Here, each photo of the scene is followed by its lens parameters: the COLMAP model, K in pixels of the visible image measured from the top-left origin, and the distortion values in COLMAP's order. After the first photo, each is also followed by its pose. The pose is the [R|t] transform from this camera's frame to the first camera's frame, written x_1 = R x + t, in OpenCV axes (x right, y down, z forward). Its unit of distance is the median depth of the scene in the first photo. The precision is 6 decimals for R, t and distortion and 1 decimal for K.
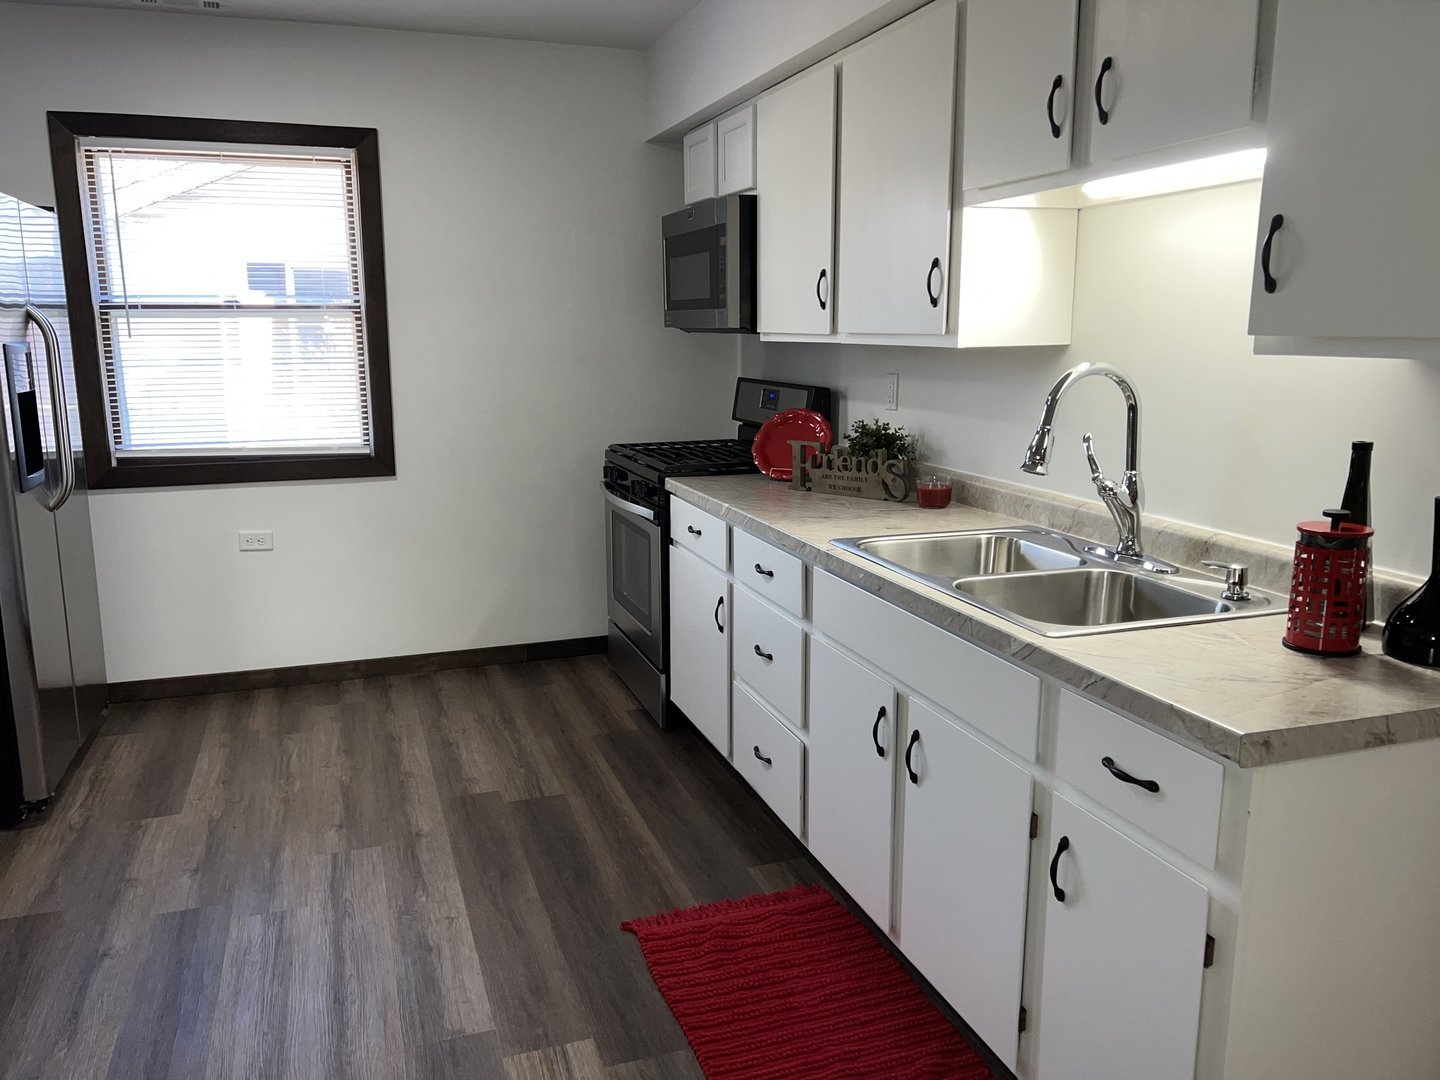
lens RADIAL K [[1079.7, 0, 720.0], [0, 1079.7, 540.0], [0, 0, 1]] dist [0.068293, -0.113863]
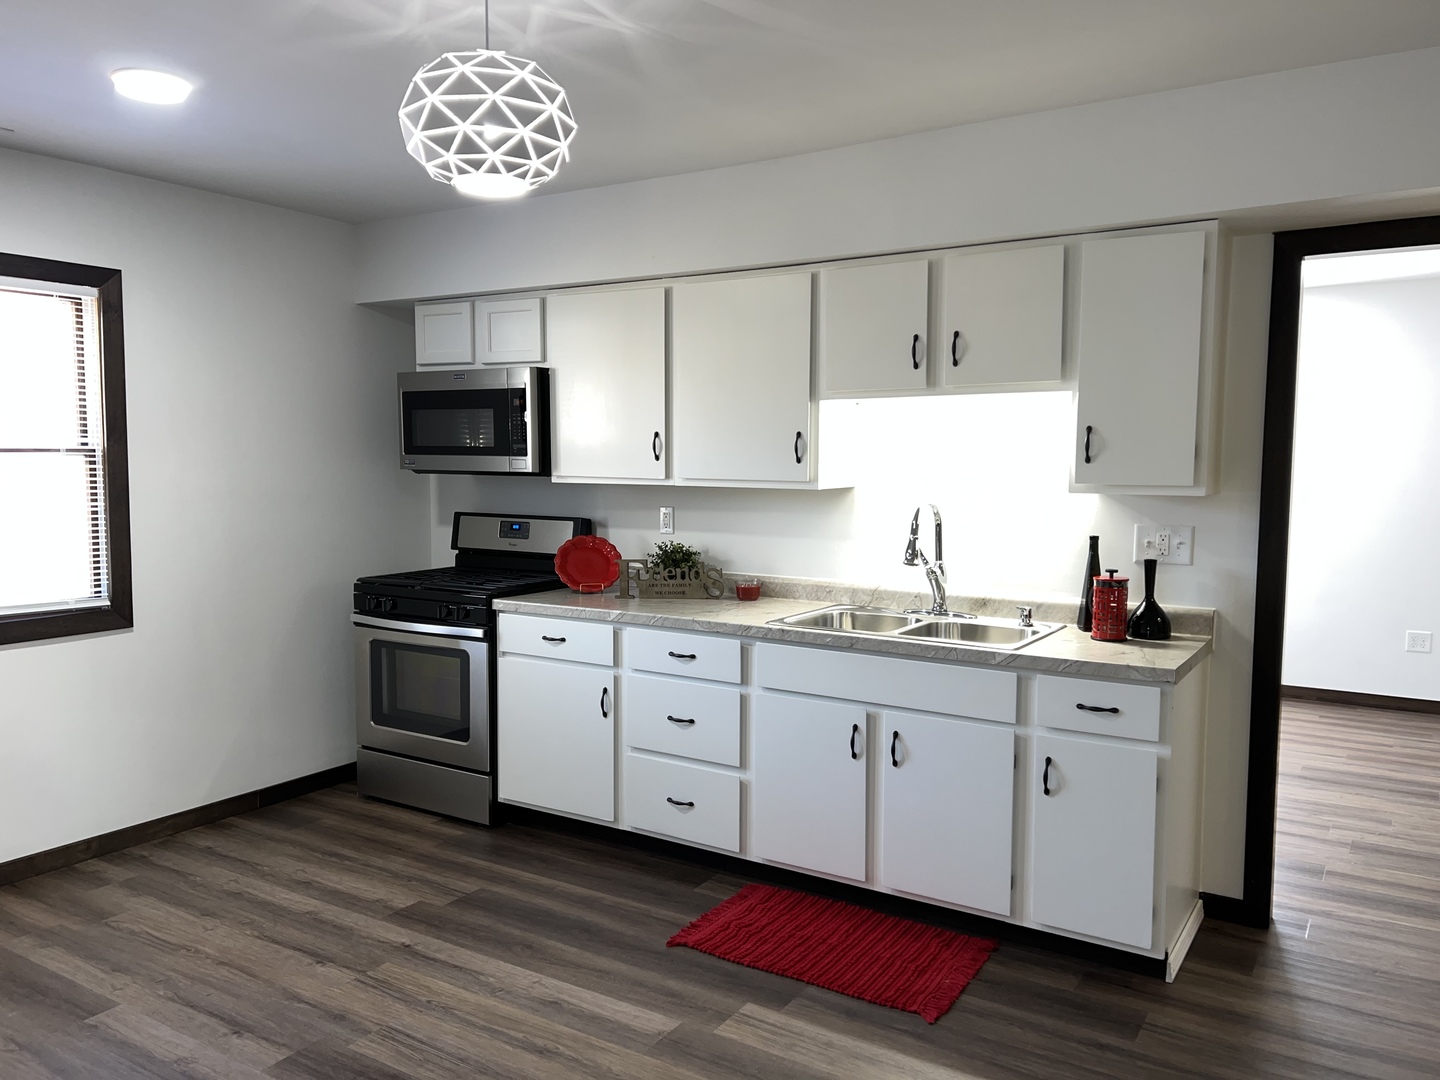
lens RADIAL K [[1079.7, 0, 720.0], [0, 1079.7, 540.0], [0, 0, 1]] dist [0.068293, -0.113863]
pose [[0.778687, -0.044755, 0.625814, -0.629890], [0.115622, 0.990606, -0.073023, -0.008758], [-0.616667, 0.129220, 0.776547, -0.060862]]
